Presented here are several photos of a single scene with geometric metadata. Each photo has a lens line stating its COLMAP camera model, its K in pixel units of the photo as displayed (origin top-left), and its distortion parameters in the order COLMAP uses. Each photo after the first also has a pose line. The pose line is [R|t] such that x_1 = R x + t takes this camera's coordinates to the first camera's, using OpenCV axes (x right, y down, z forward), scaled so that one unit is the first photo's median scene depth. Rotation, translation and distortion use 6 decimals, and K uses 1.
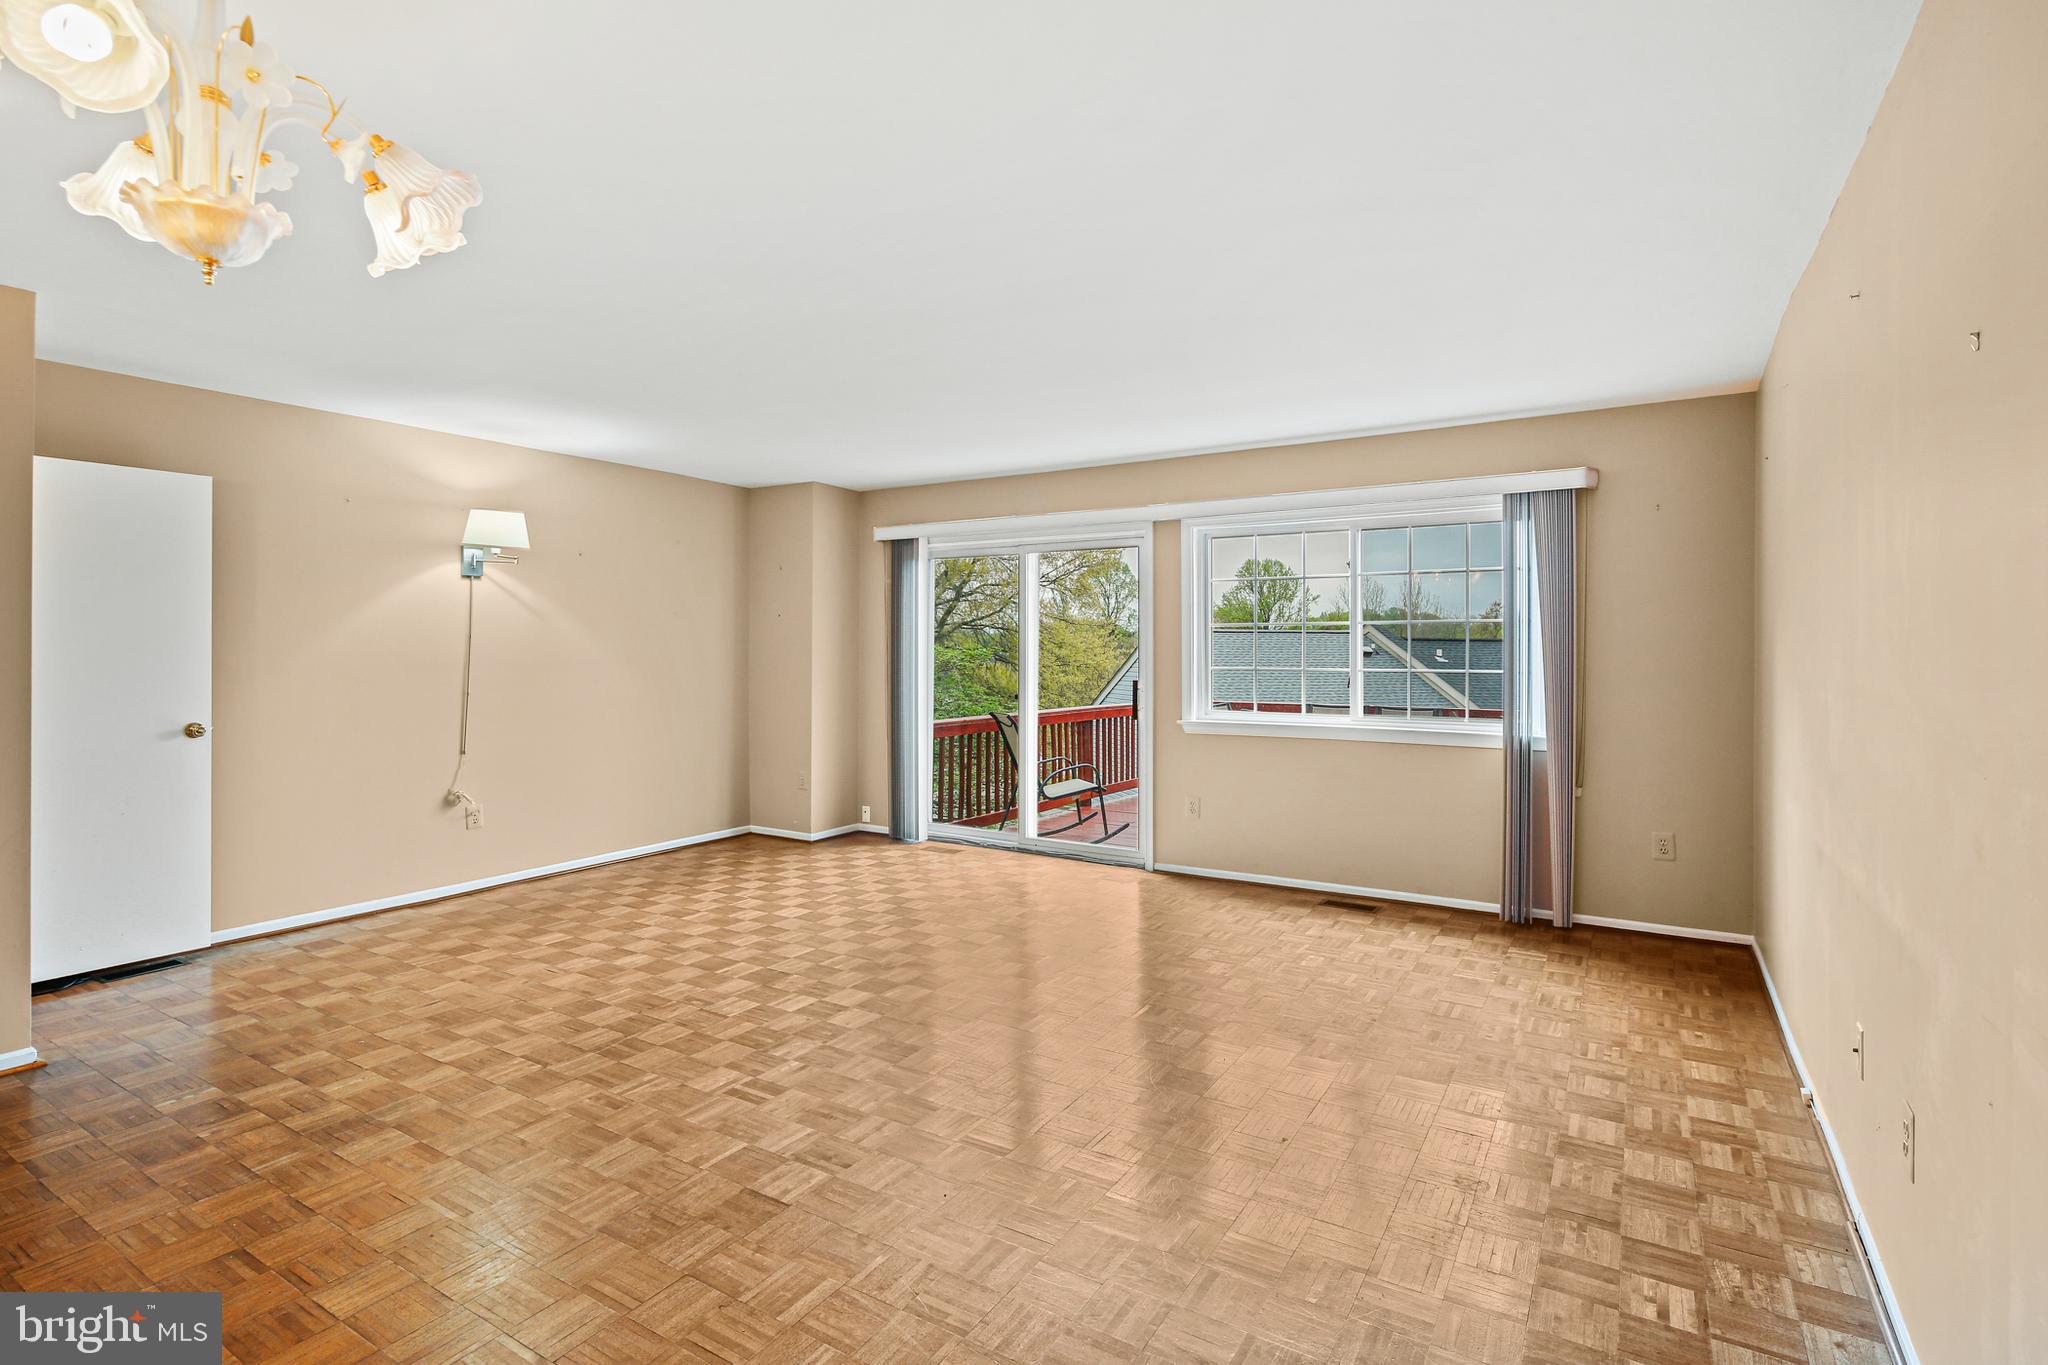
lens RADIAL K [[985.7, 0, 1028.3], [0, 985.7, 662.9], [0, 0, 1]] dist [-0.001207, -0.003052]
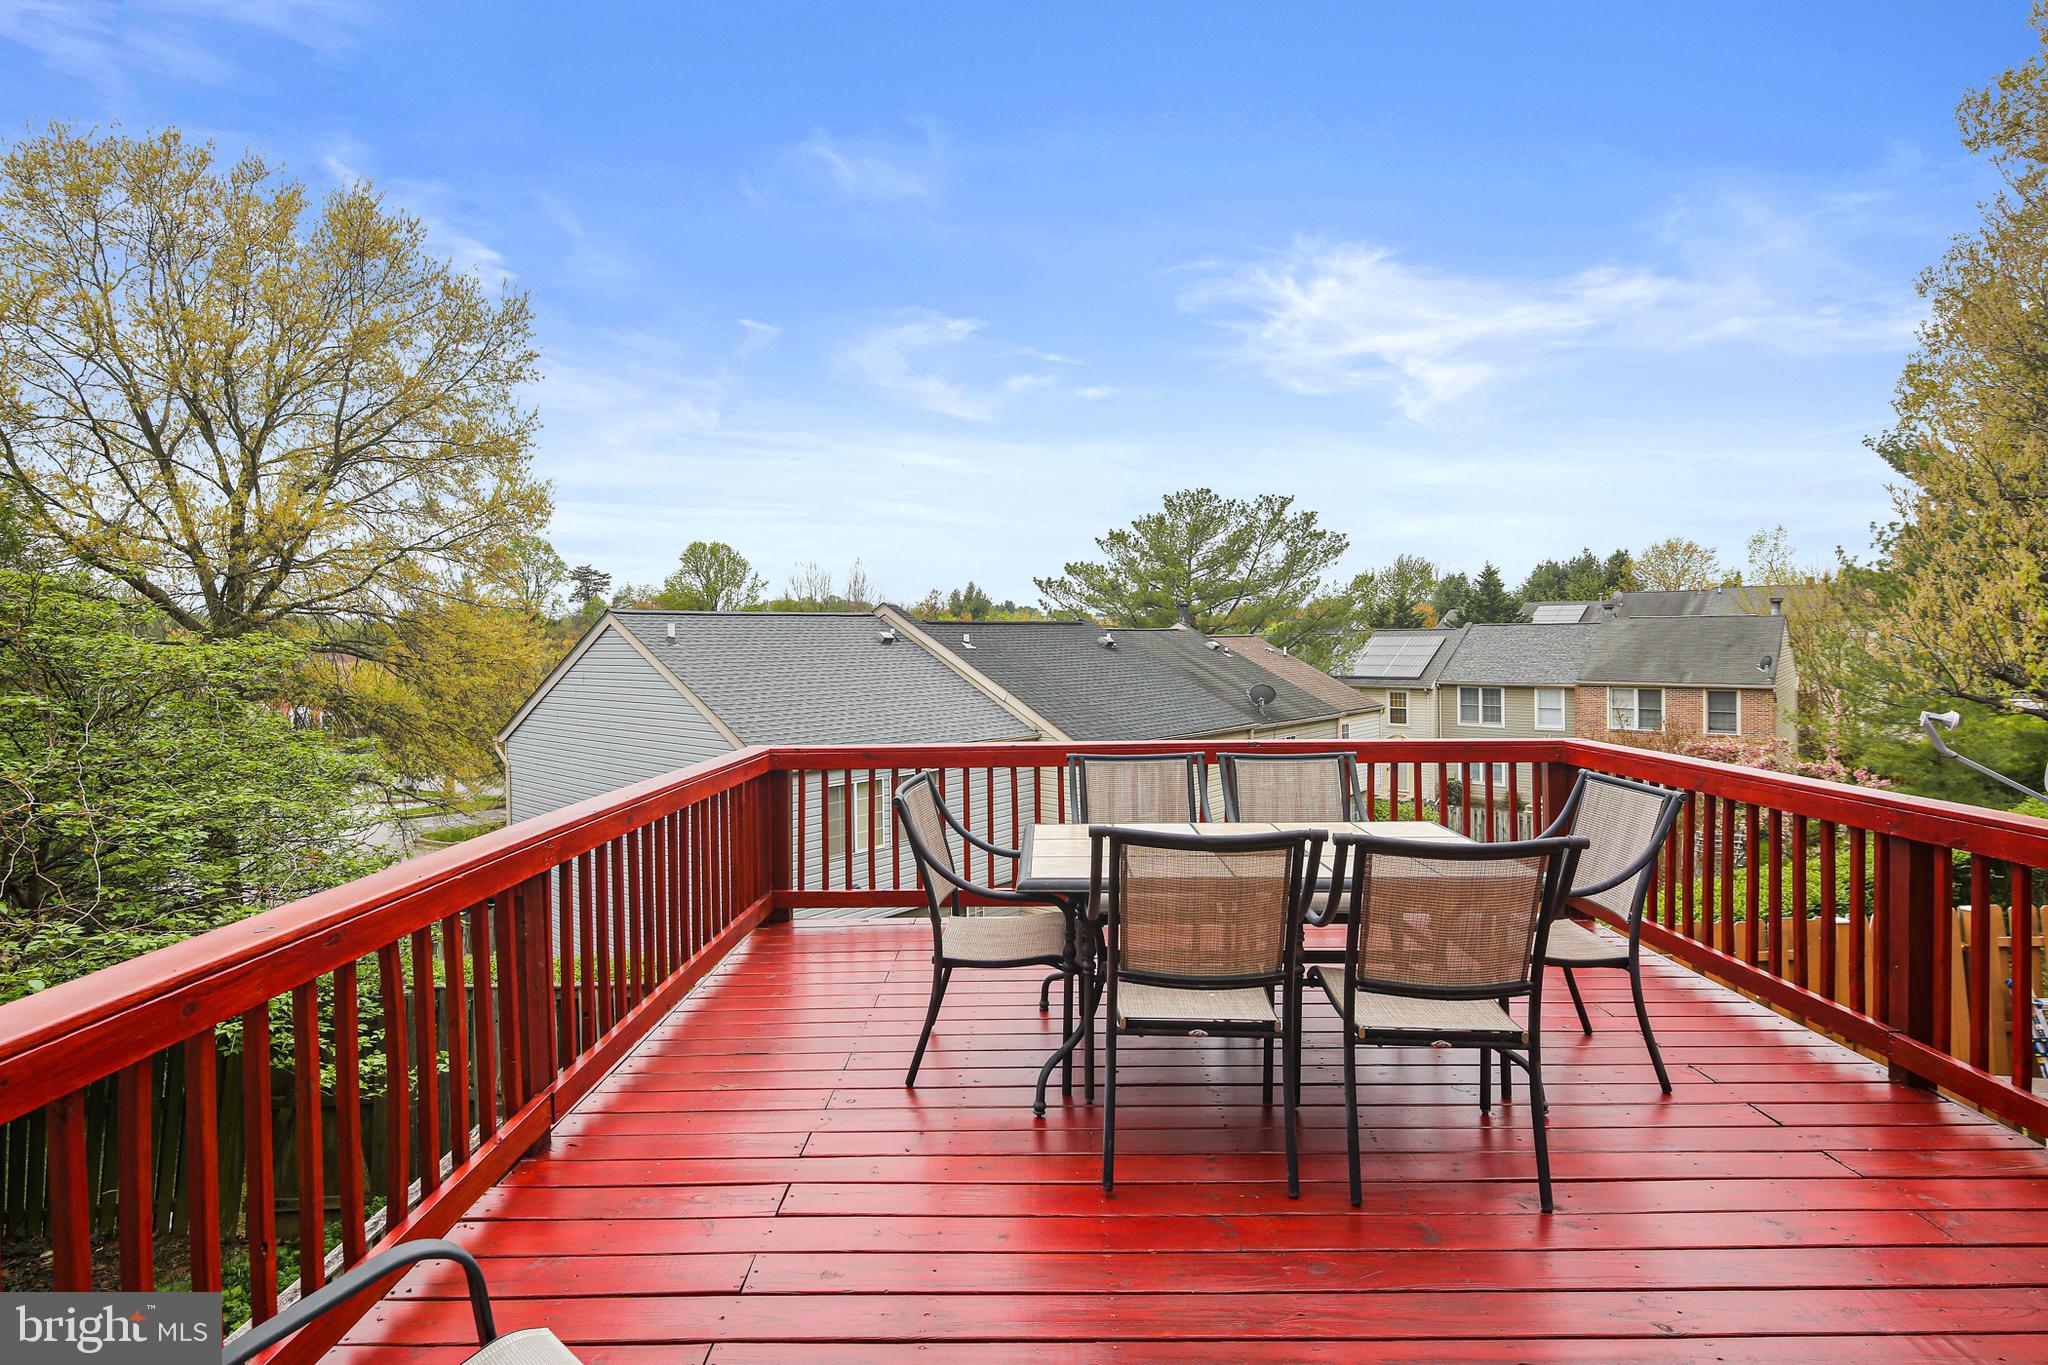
lens RADIAL K [[985.7, 0, 1042.6], [0, 985.7, 650.1], [0, 0, 1]] dist [-0.001207, -0.003052]
pose [[0.845486, -0.021007, 0.533584, 0.049492], [0.021087, 0.999760, 0.005949, -0.014778], [-0.533581, 0.006222, 0.845726, 1.028724]]
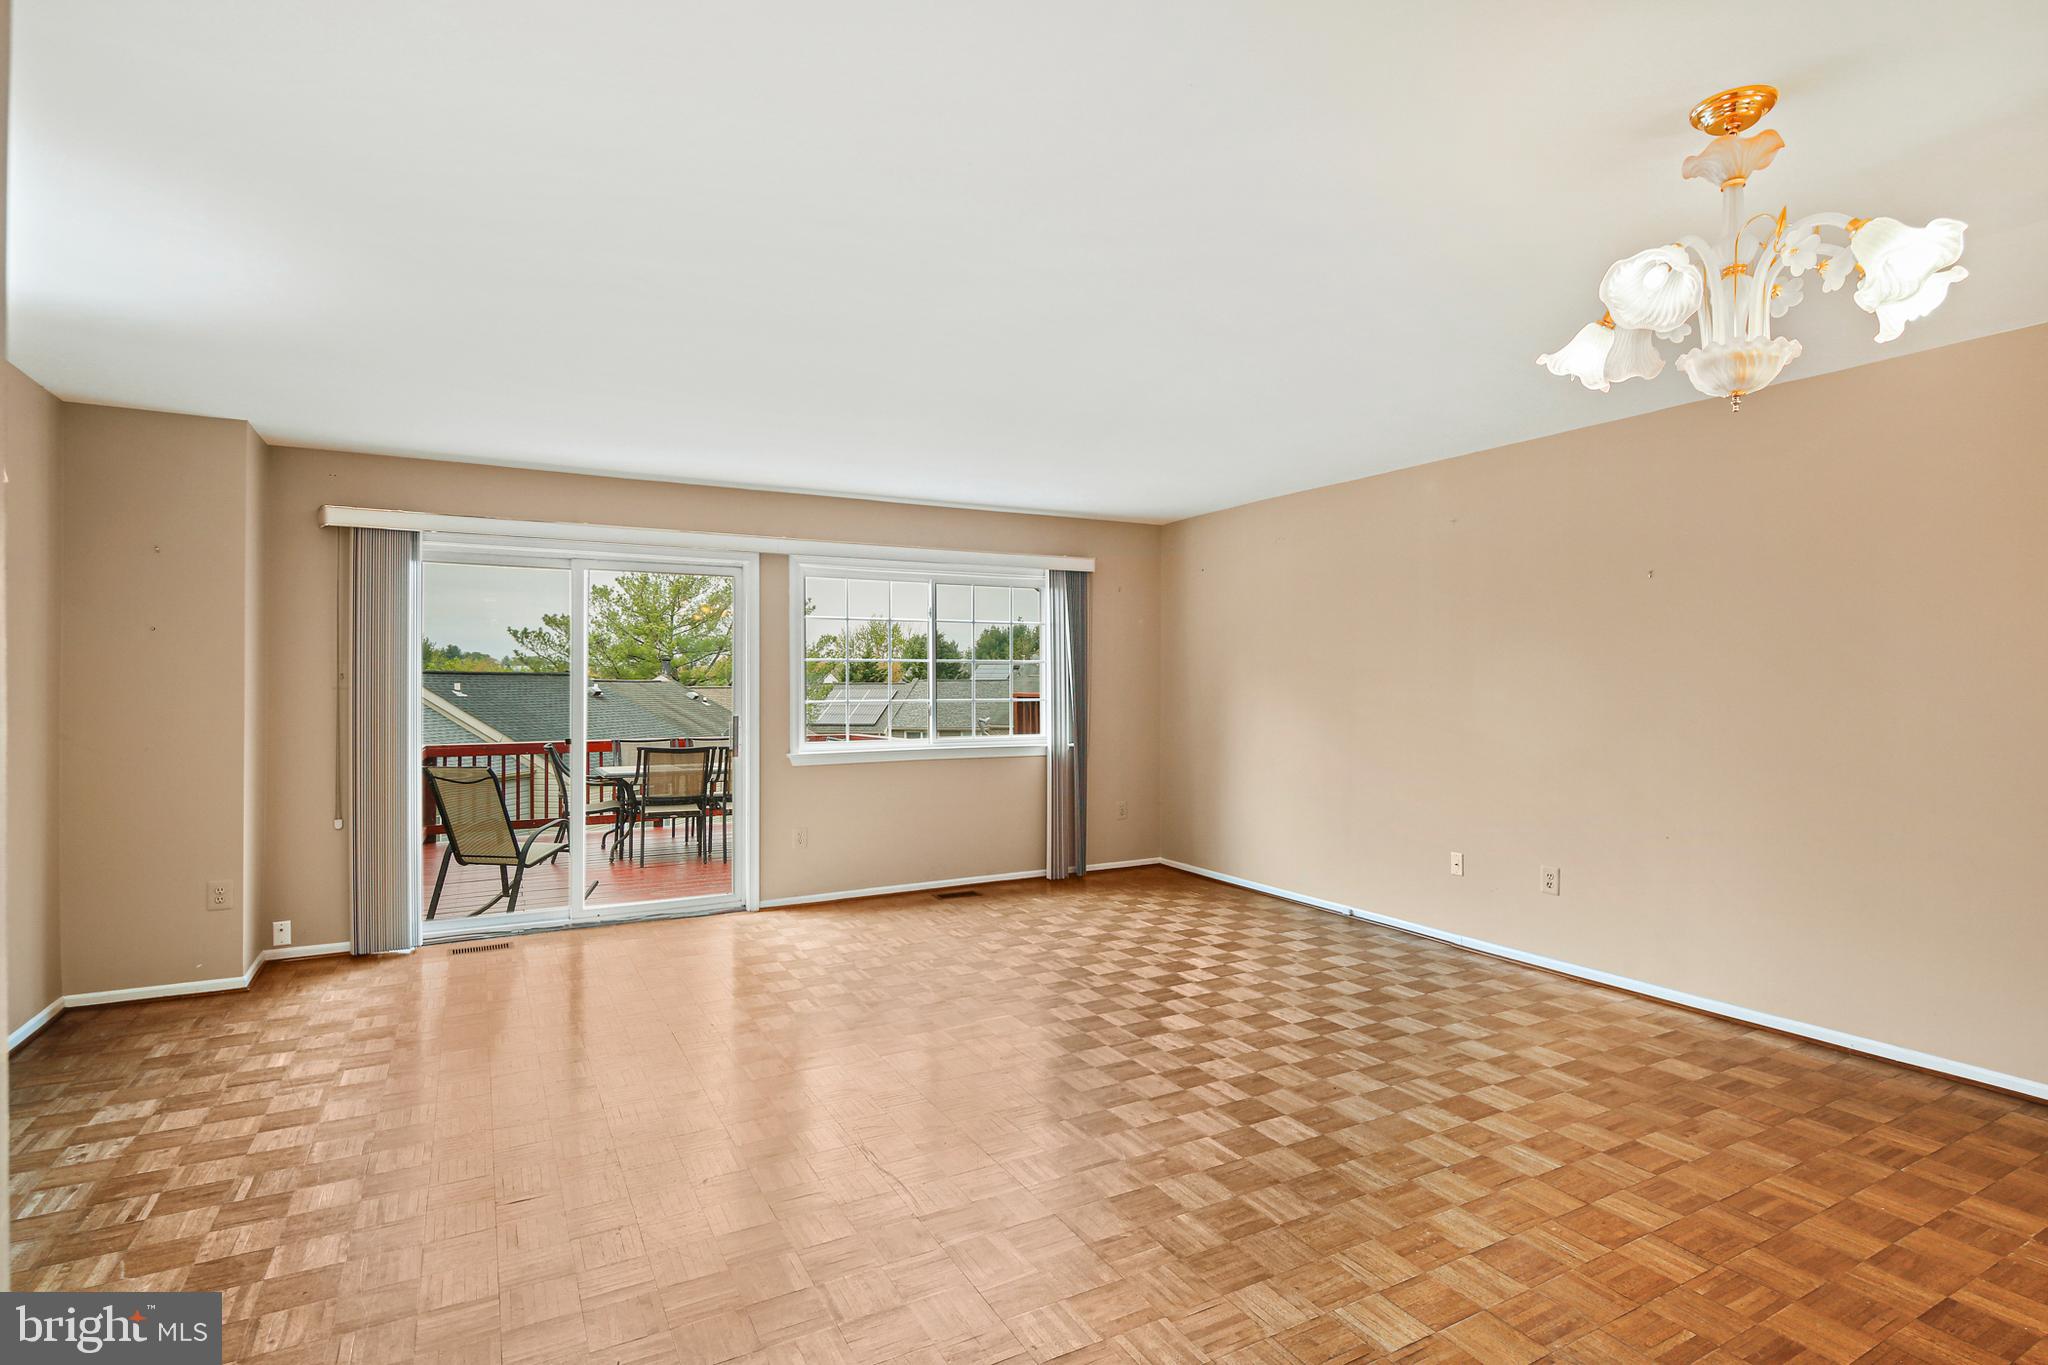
lens RADIAL K [[985.7, 0, 1016.7], [0, 985.7, 677.8], [0, 0, 1]] dist [-0.001207, -0.003052]
pose [[0.499235, 0.001744, 0.866465, -0.591173], [0.014800, 0.999835, -0.010540, -0.004811], [-0.866340, 0.018085, 0.499126, 0.285870]]
